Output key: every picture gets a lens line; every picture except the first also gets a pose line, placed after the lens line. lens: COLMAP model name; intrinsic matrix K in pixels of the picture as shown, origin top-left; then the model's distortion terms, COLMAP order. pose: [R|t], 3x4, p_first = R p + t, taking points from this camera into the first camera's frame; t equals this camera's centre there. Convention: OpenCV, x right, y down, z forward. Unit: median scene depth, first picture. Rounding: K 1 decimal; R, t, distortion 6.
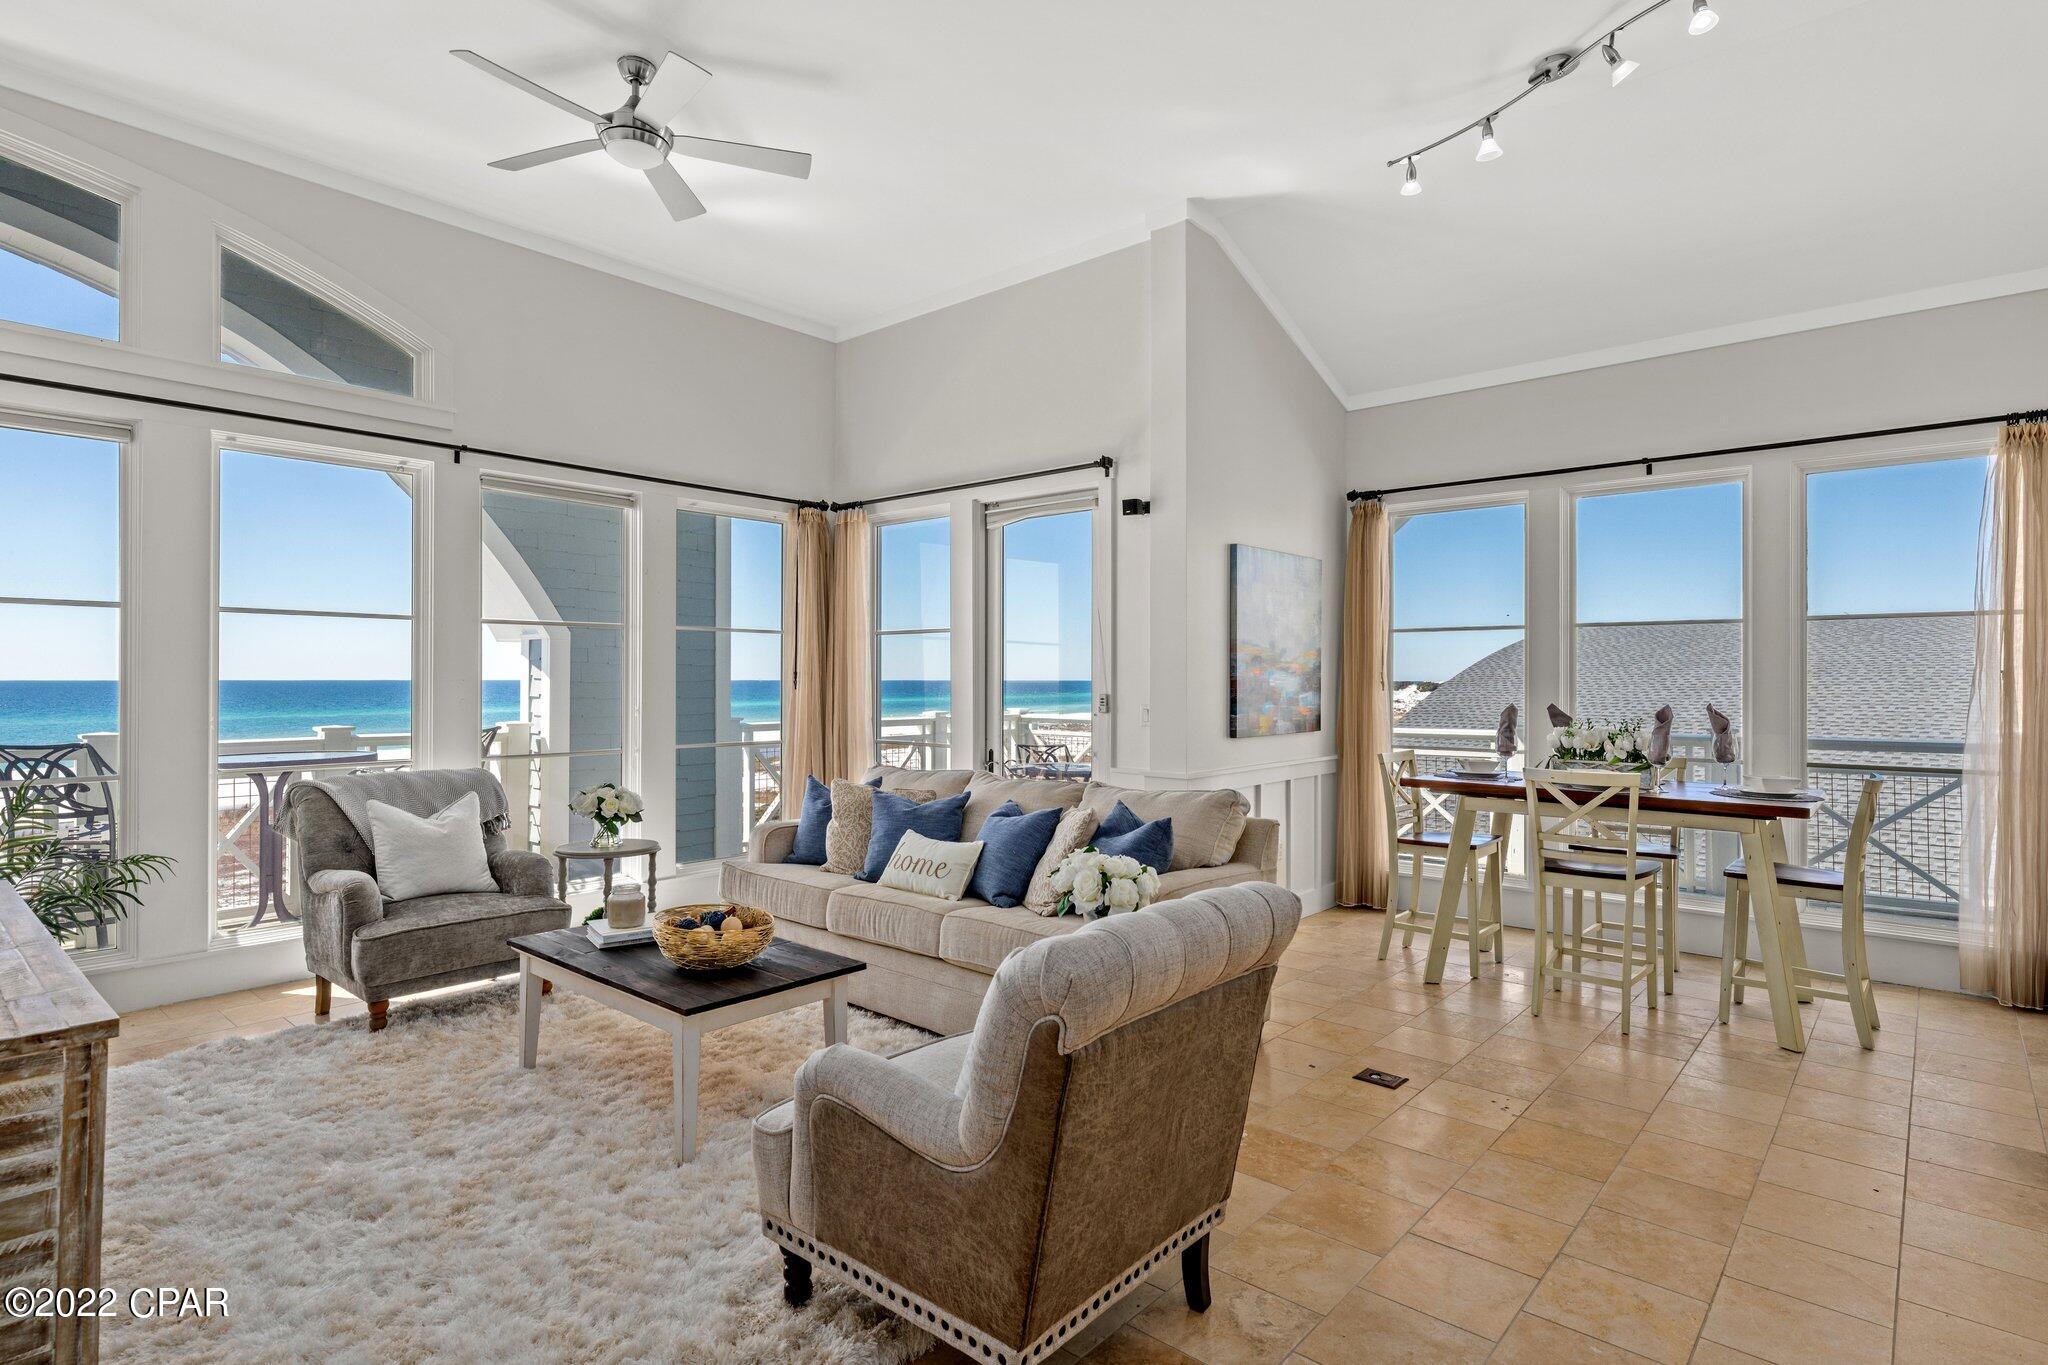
lens RADIAL K [[1044.5, 0, 1019.9], [0, 1044.5, 673.2], [0, 0, 1]] dist [0.003164, -0.001581]
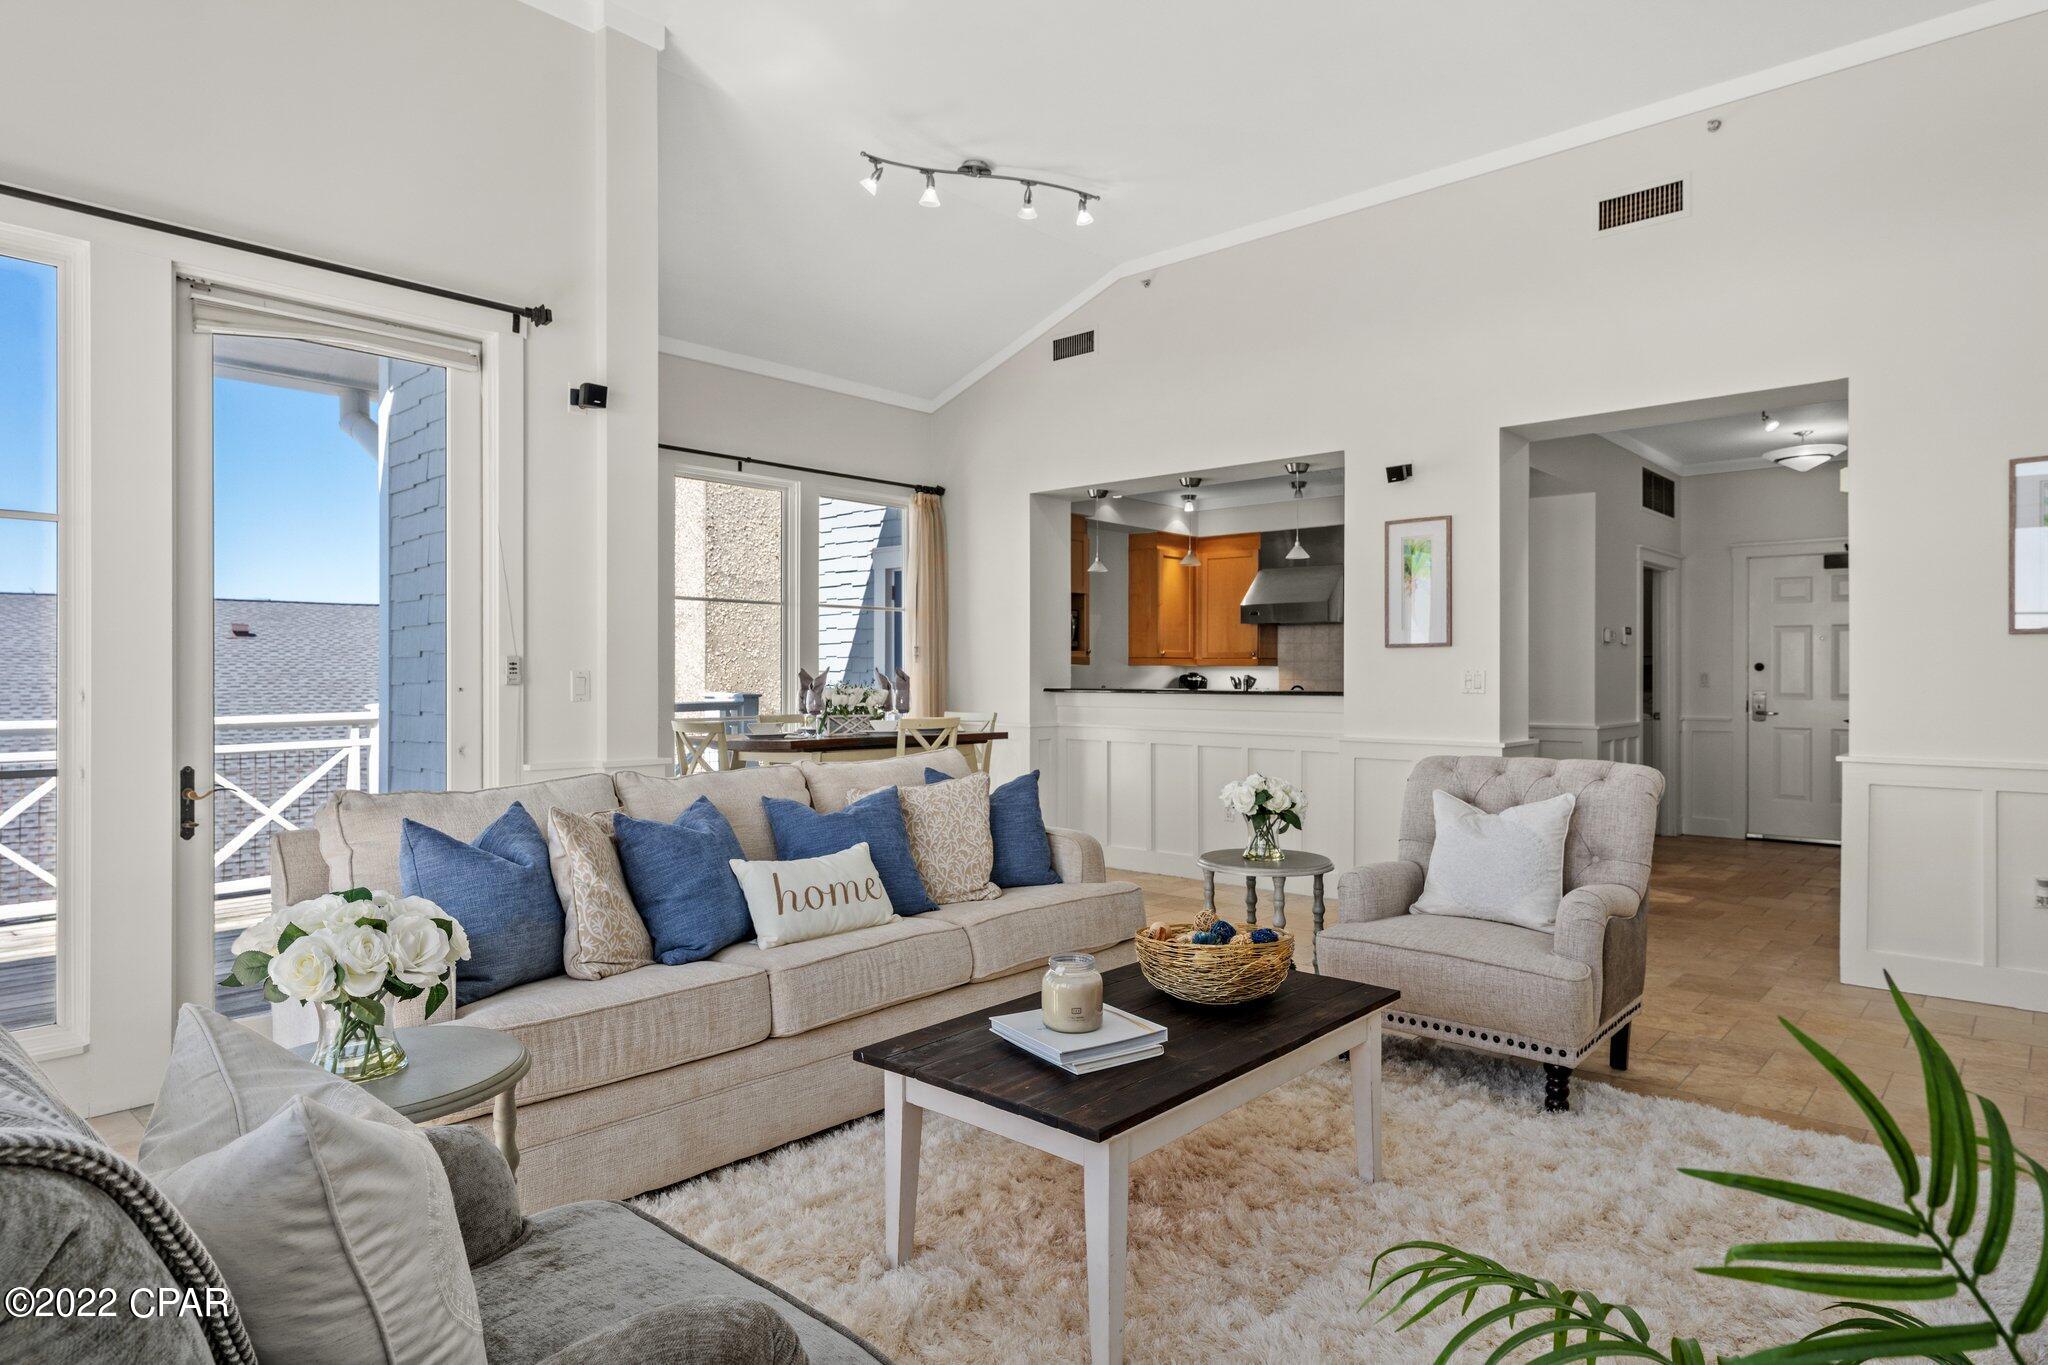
lens RADIAL K [[1157.6, 0, 1032.3], [0, 1157.6, 688.0], [0, 0, 1]] dist [0.000880, -0.000995]
pose [[-0.005985, -0.015396, 0.999864, -0.687449], [-0.003854, 0.999874, 0.015373, 0.027656], [-0.999975, -0.003761, -0.006043, 0.697401]]
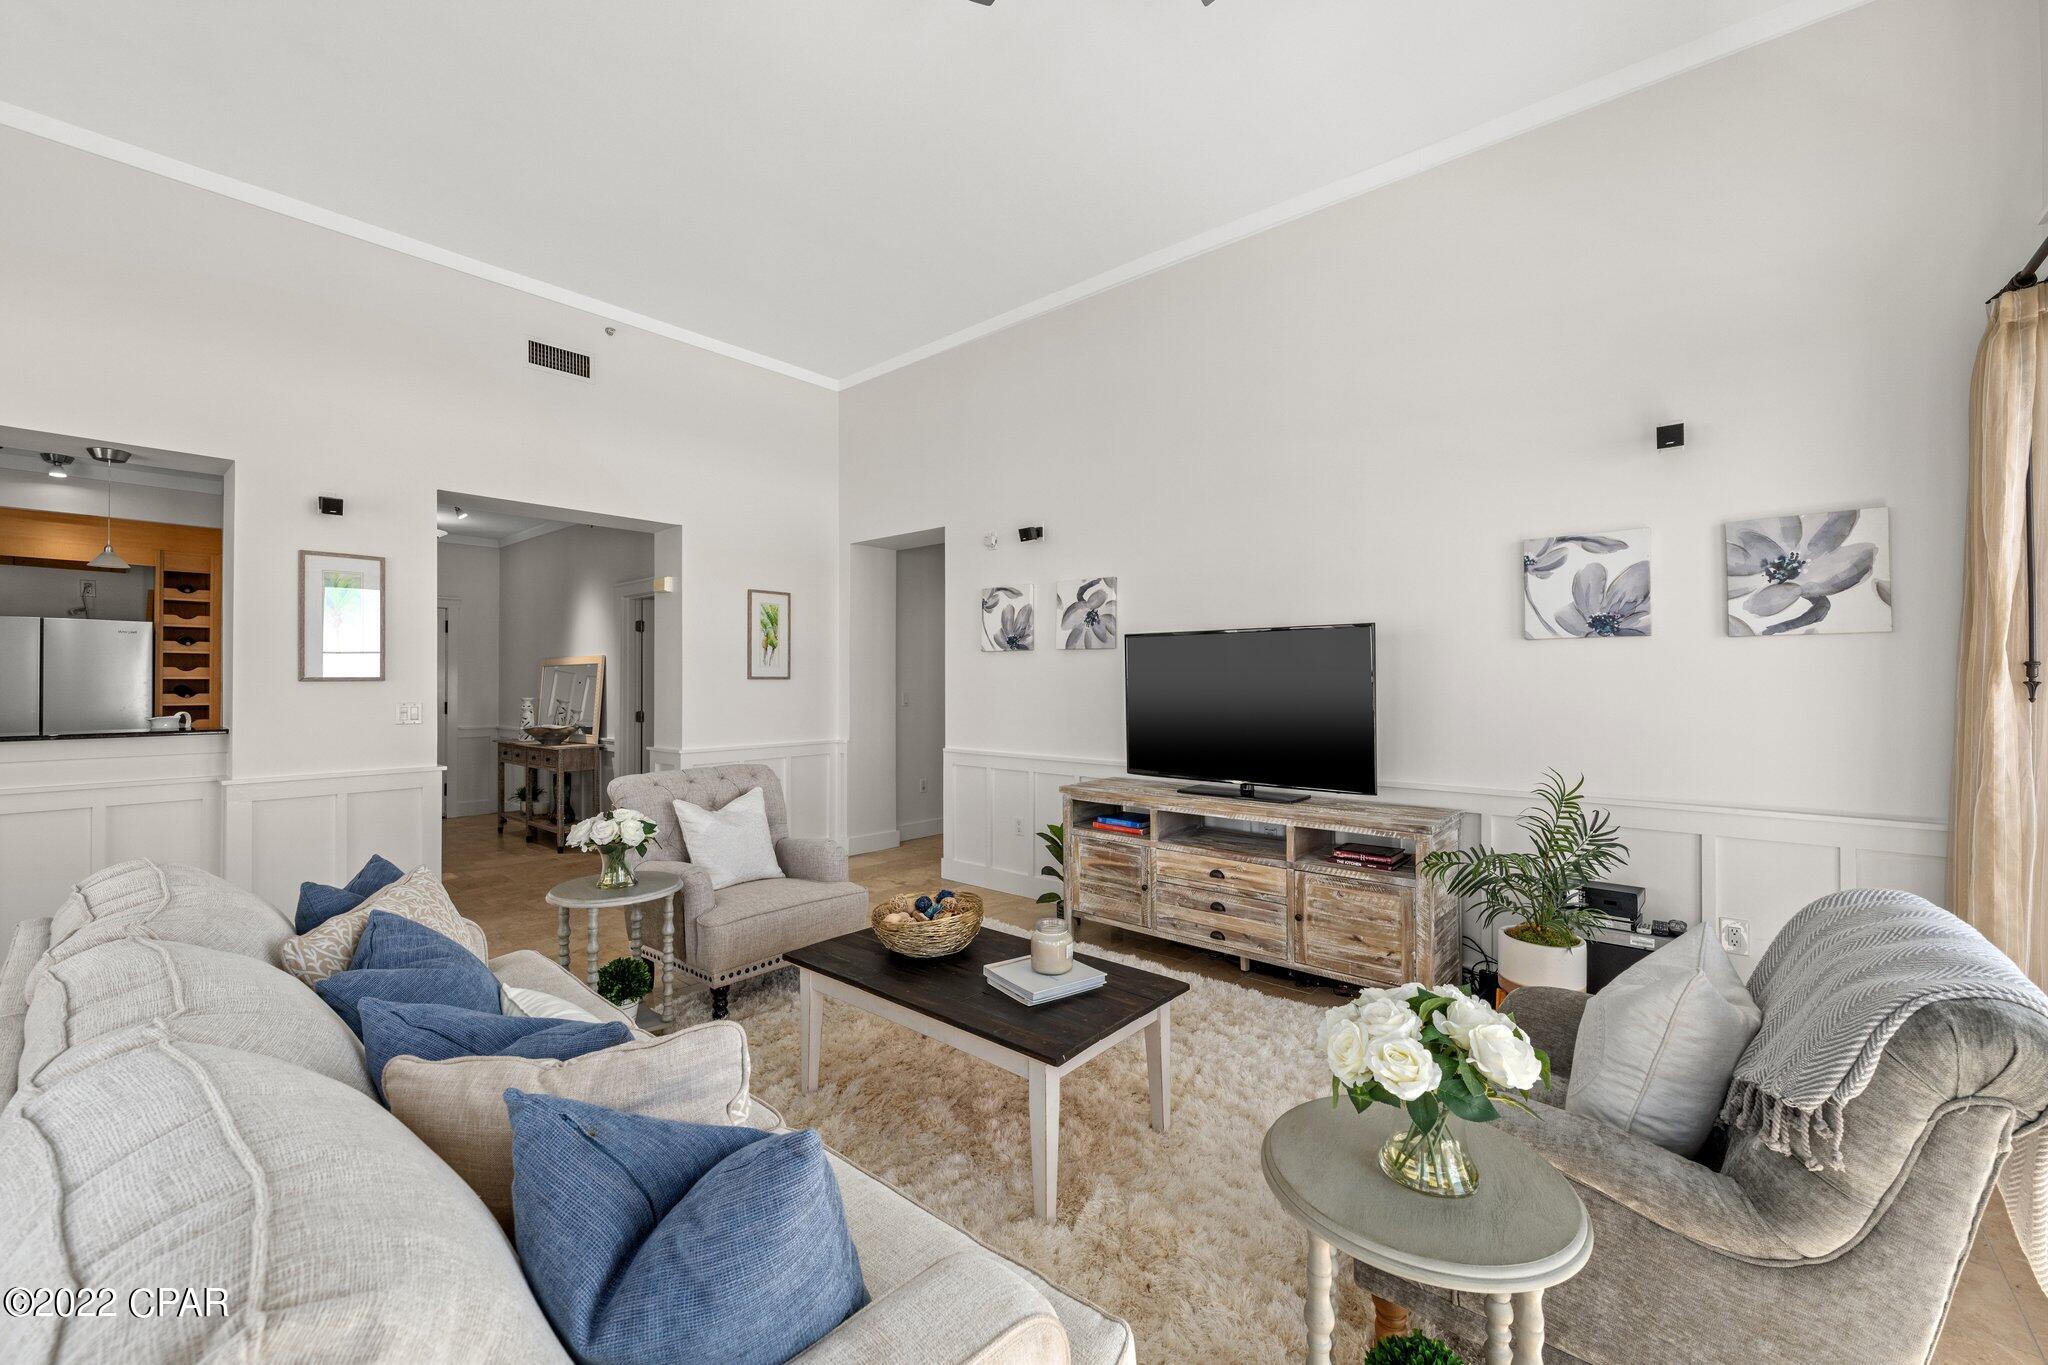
lens RADIAL K [[805.4, 0, 1029.0], [0, 805.4, 682.4], [0, 0, 1]] dist [-0.003583, -0.001110]
pose [[-0.999690, -0.003205, -0.024677, -0.229577], [-0.003125, 0.999990, -0.003257, 0.005832], [0.024687, -0.003179, -0.999690, 1.107176]]
